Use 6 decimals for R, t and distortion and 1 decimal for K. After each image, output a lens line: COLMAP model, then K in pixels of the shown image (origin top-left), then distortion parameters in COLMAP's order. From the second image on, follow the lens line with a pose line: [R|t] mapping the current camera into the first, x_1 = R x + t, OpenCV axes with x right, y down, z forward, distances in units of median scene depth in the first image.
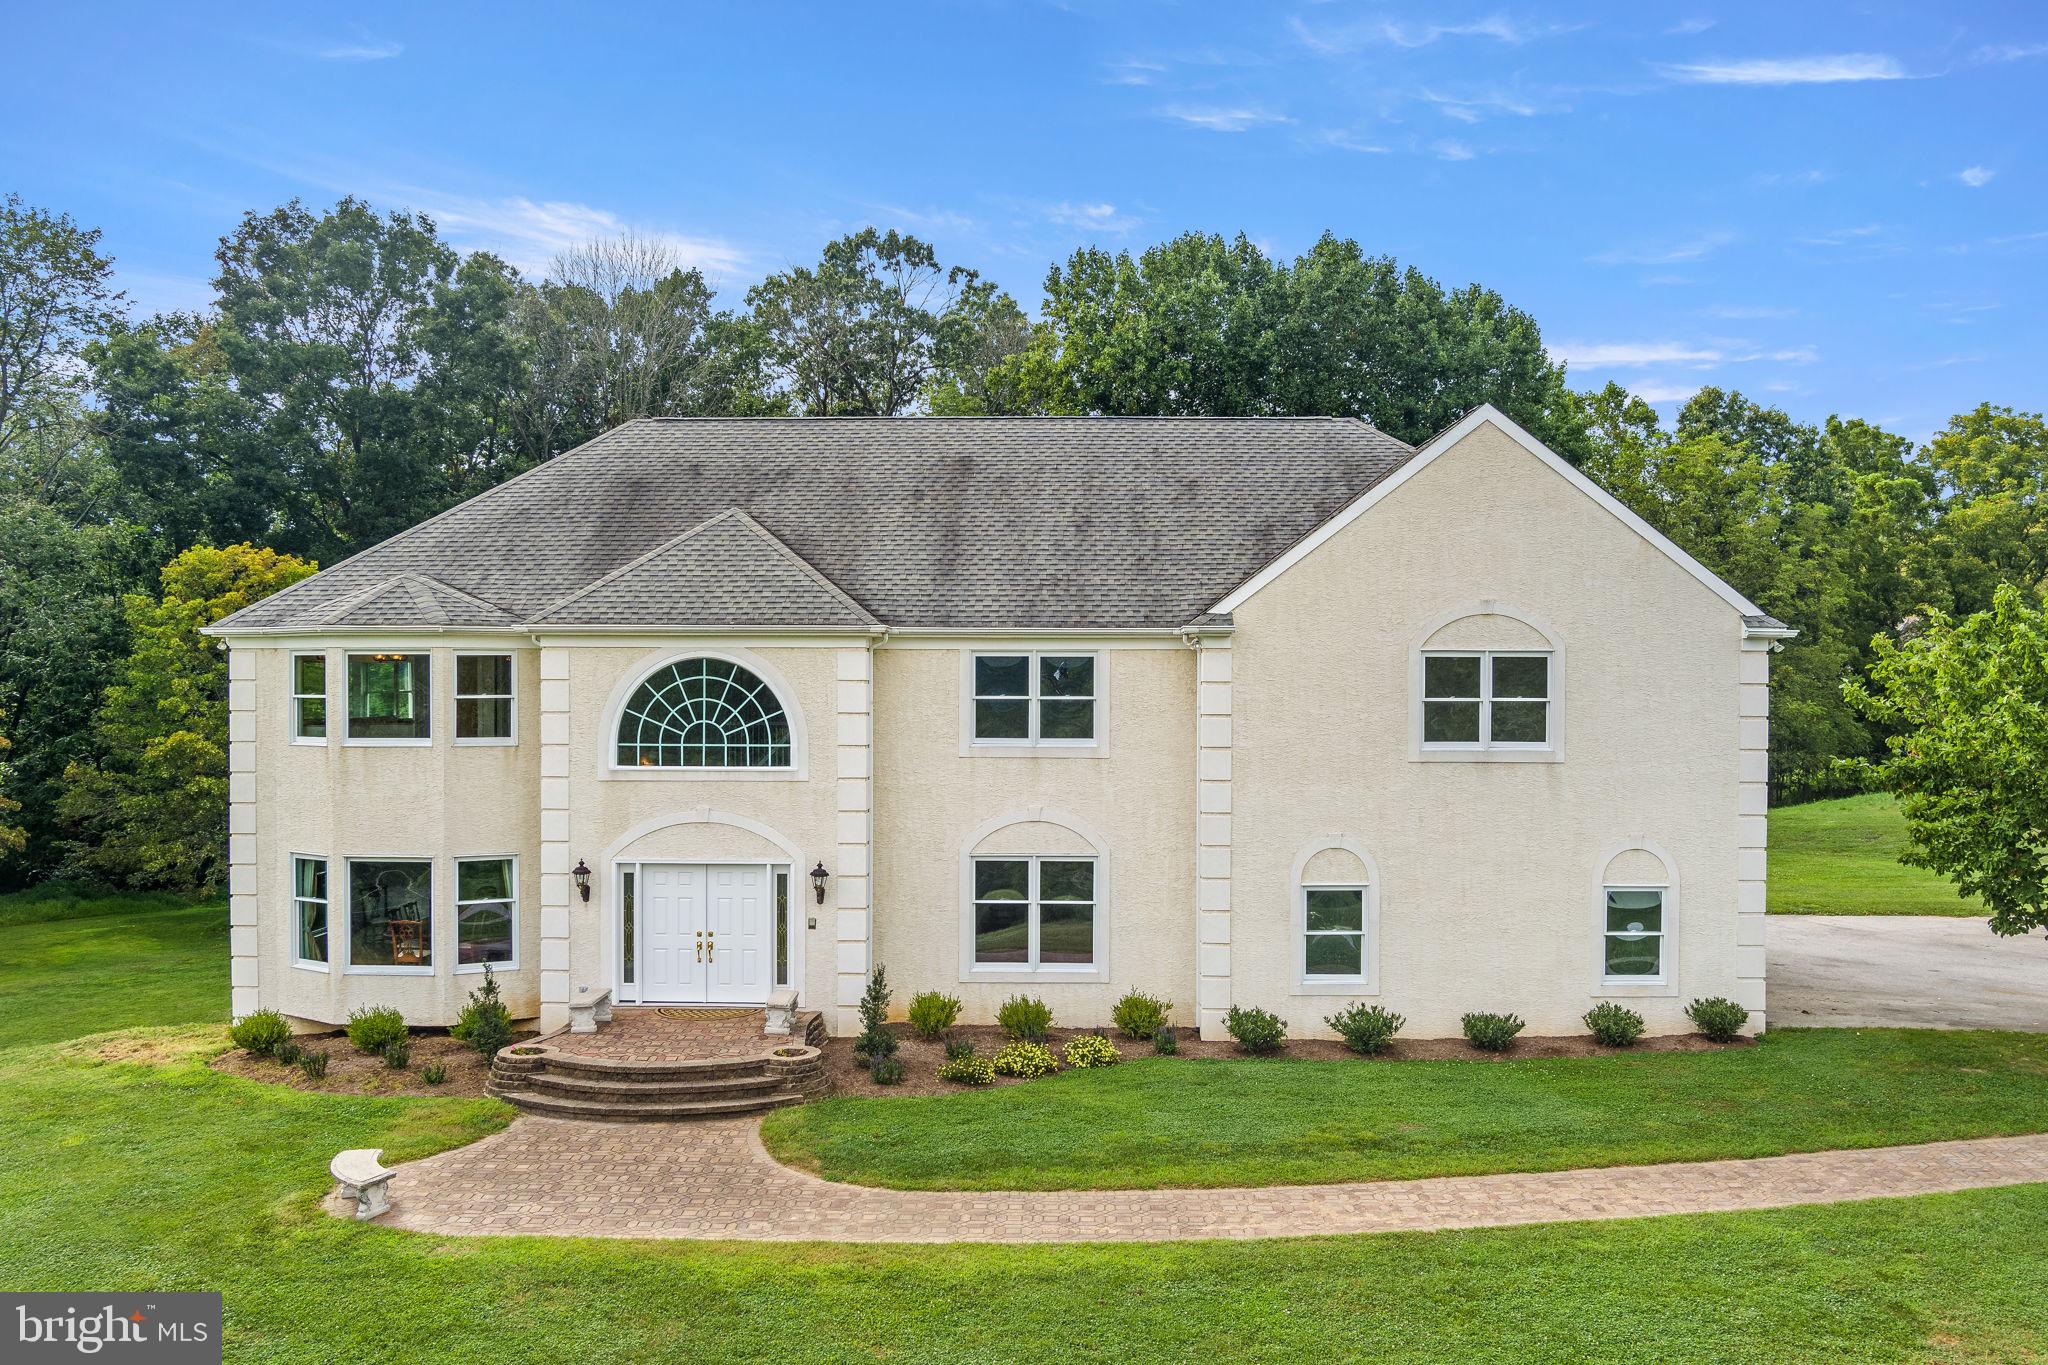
lens RADIAL K [[1678.7, 0, 1024.0], [0, 1678.7, 682.5], [0, 0, 1]] dist [-0.050456, -0.007944]
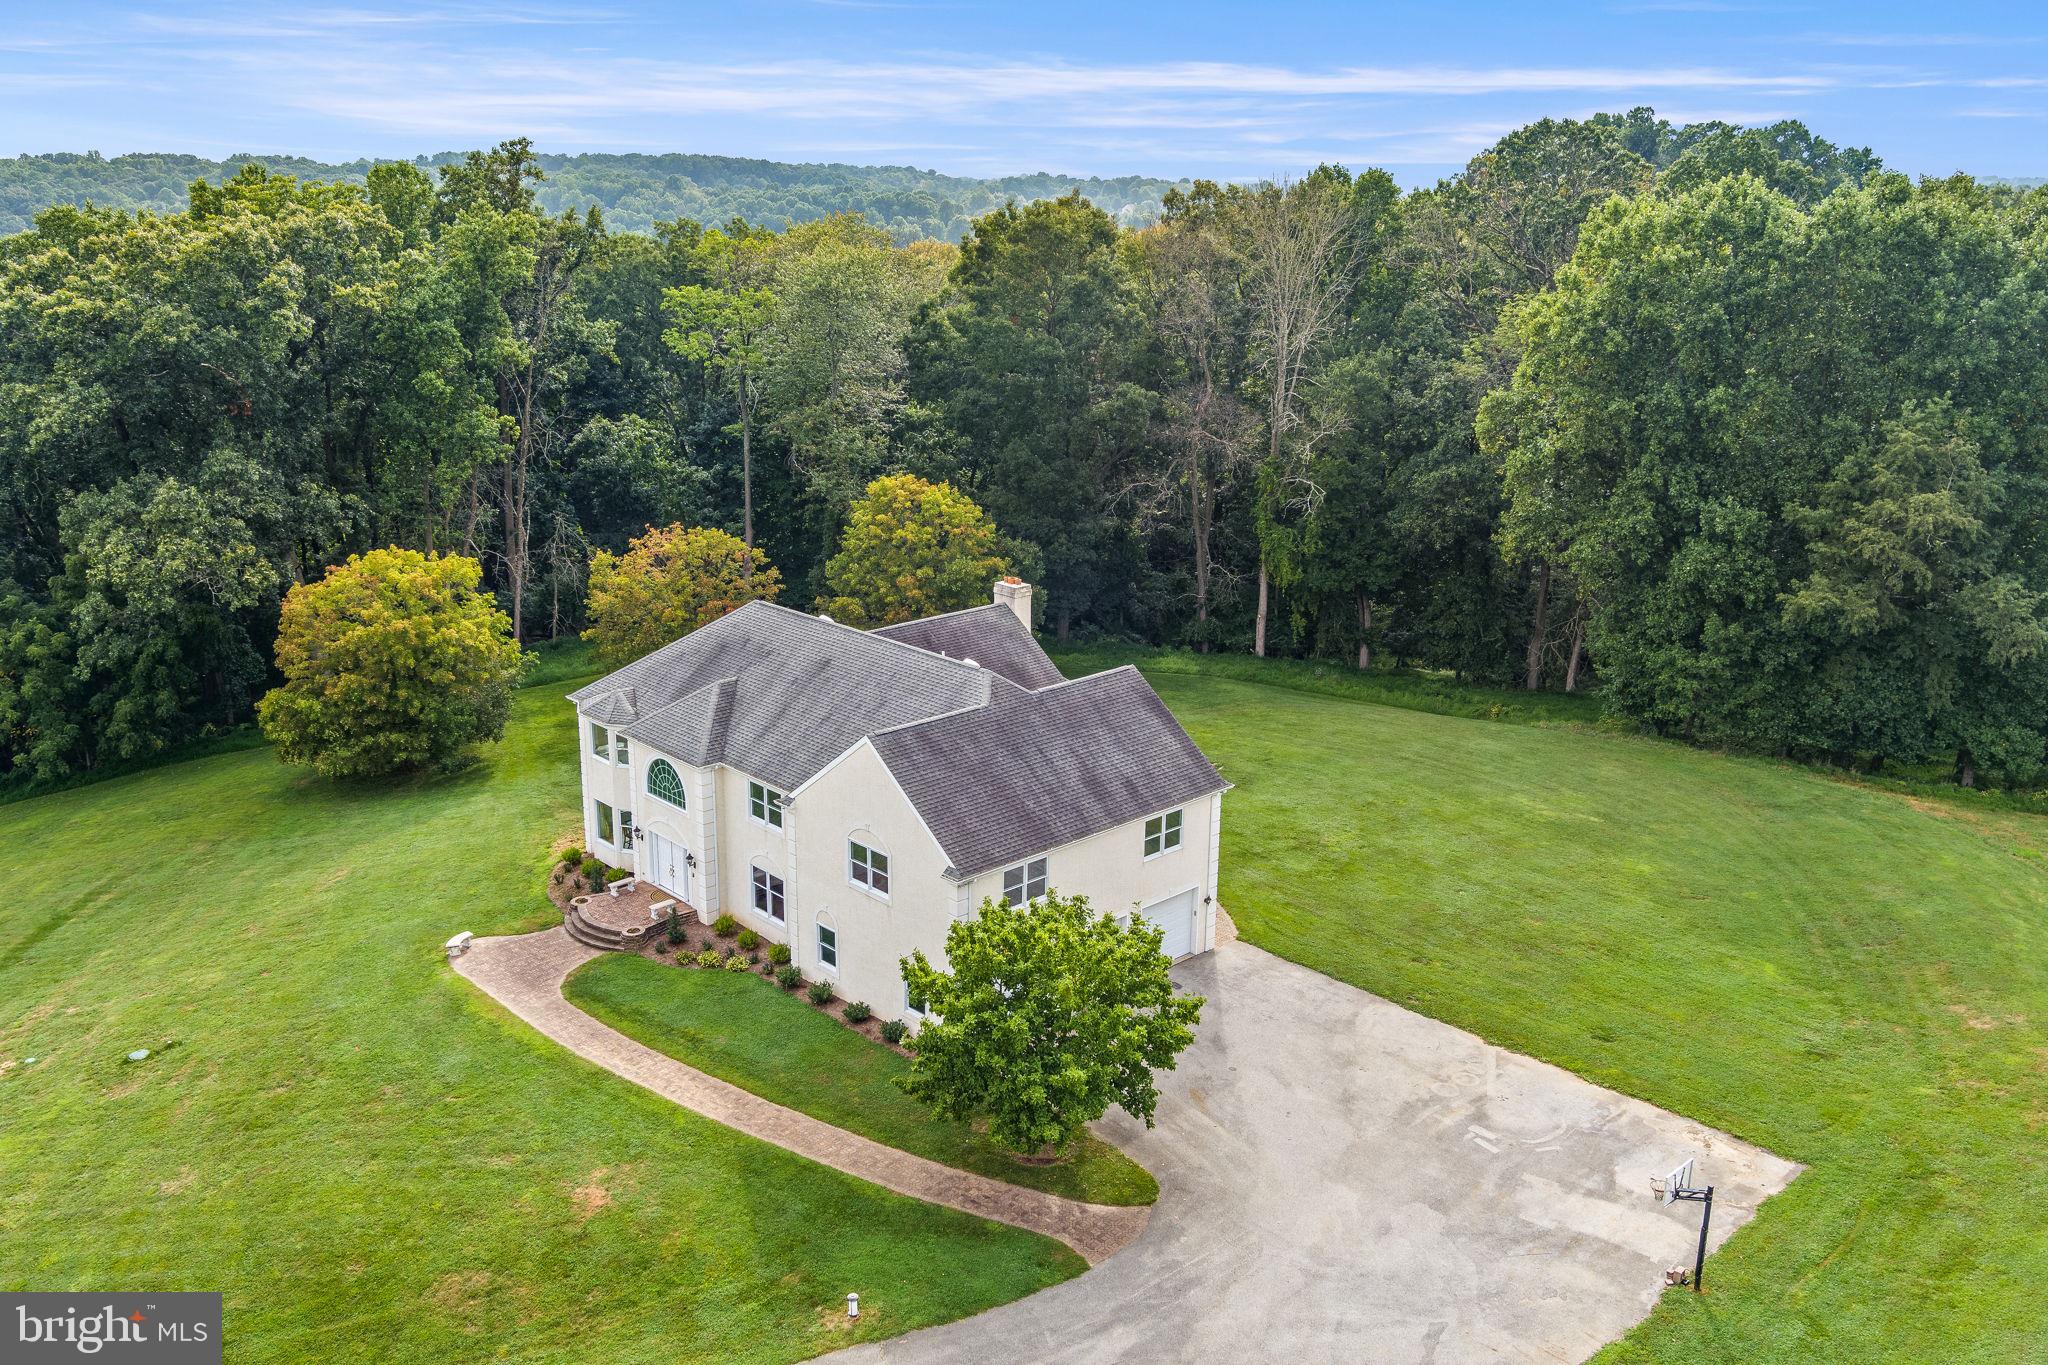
lens RADIAL K [[1760.6, 0, 1000.1], [0, 1760.6, 692.3], [0, 0, 1]] dist [-0.015768, 0.011717]
pose [[0.688334, 0.214560, -0.692936, 1.870777], [-0.012773, 0.958692, 0.284161, -0.830645], [0.725281, -0.186747, 0.662641, -0.307762]]
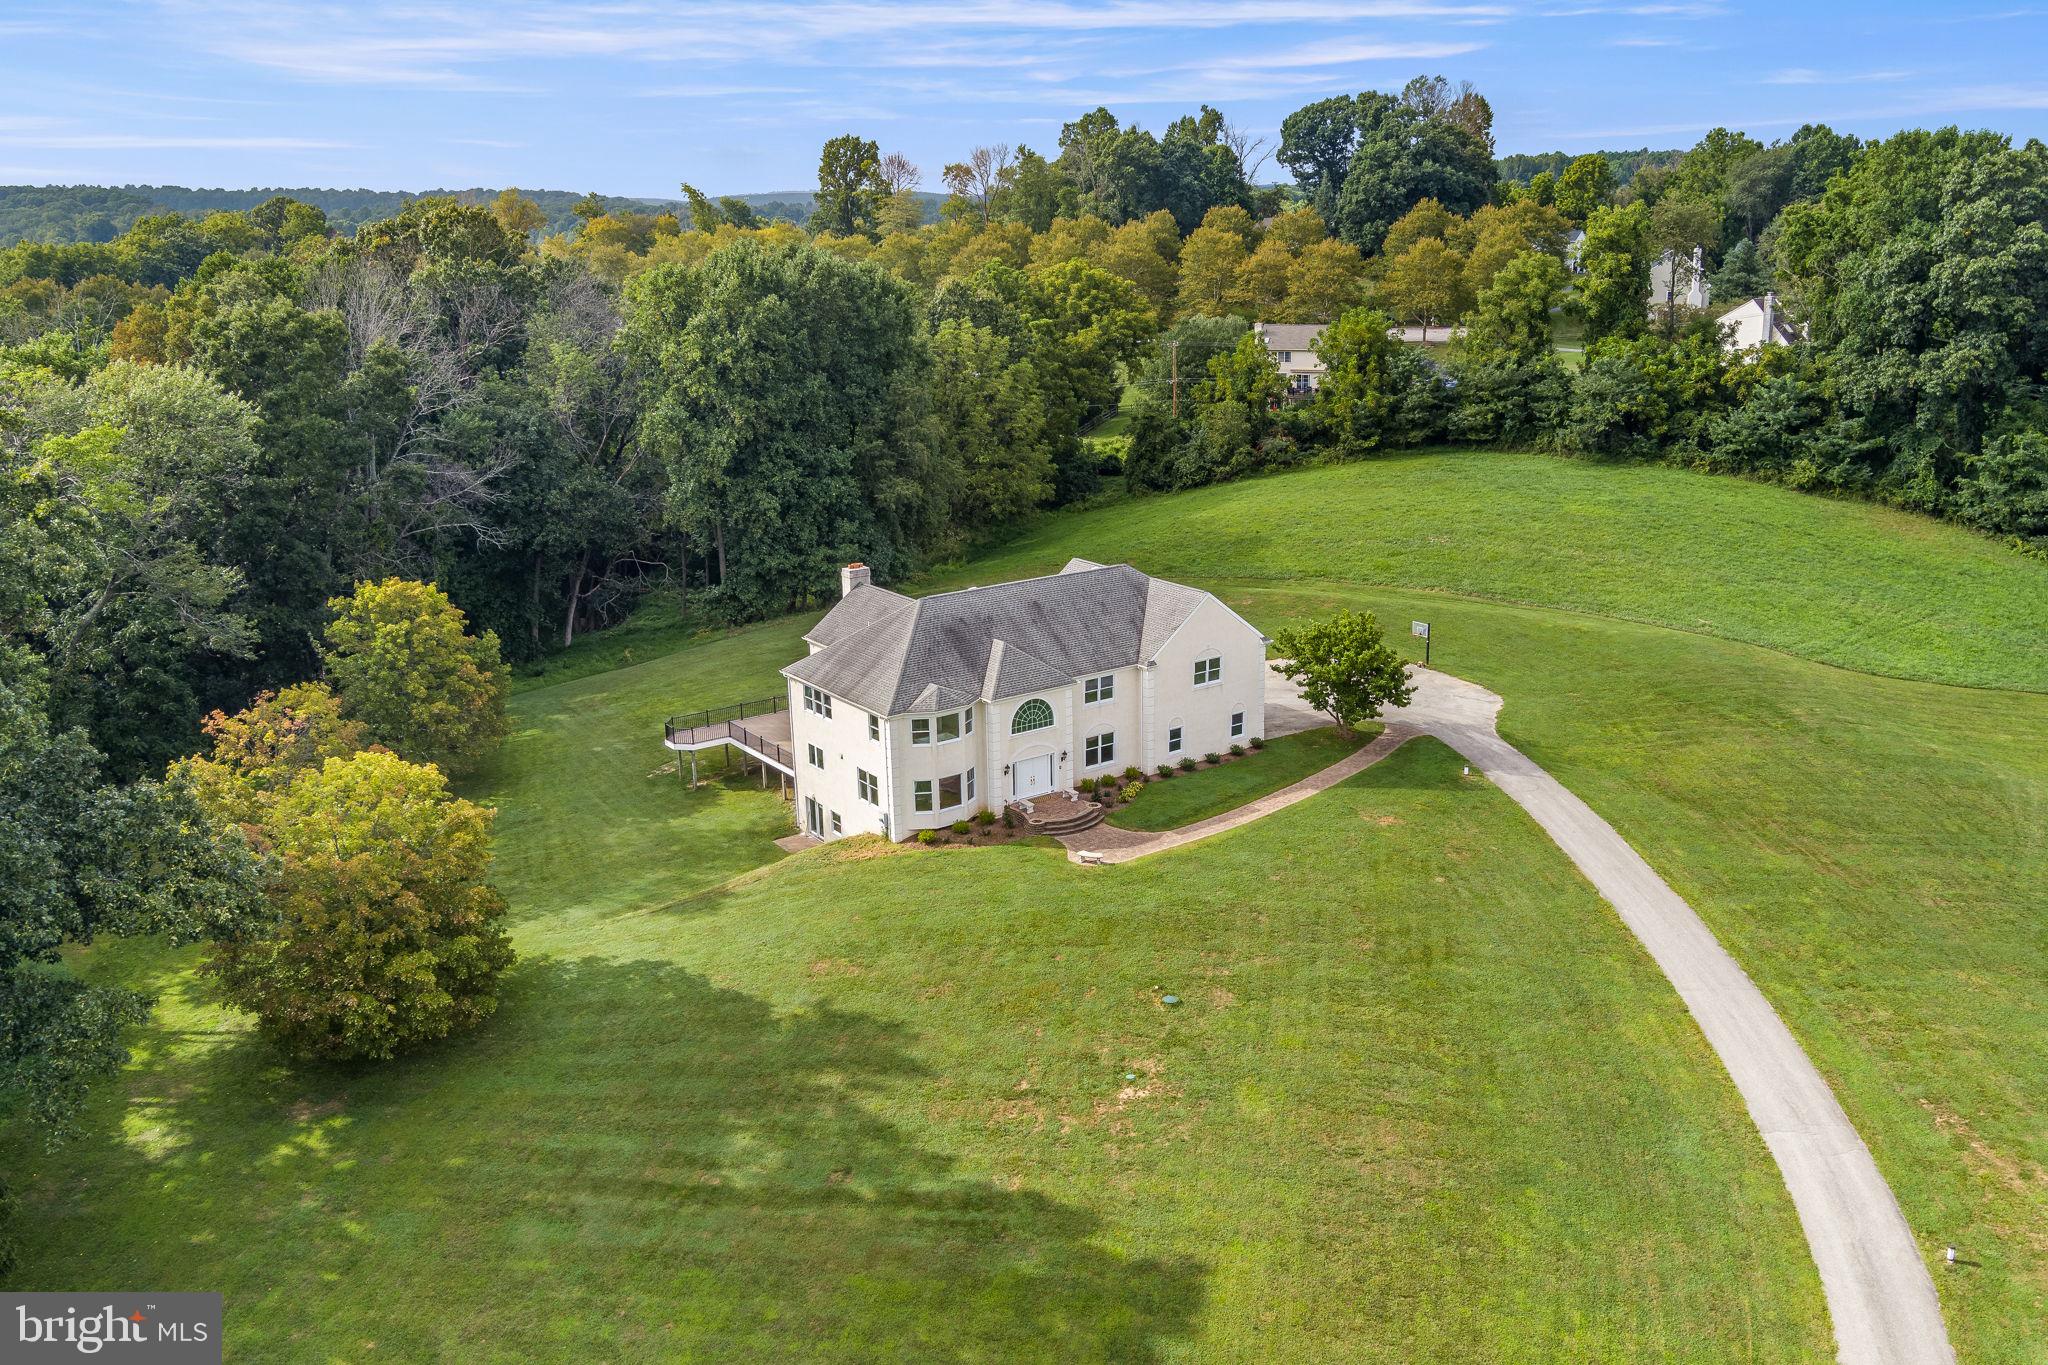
lens RADIAL K [[1694.4, 0, 1084.4], [0, 1694.4, 636.4], [0, 0, 1]] dist [-0.063897, 0.005770]
pose [[0.796520, -0.163823, 0.581995, -2.074028], [0.017735, 0.968508, 0.248349, -0.984412], [-0.604352, -0.187493, 0.774341, -1.686566]]
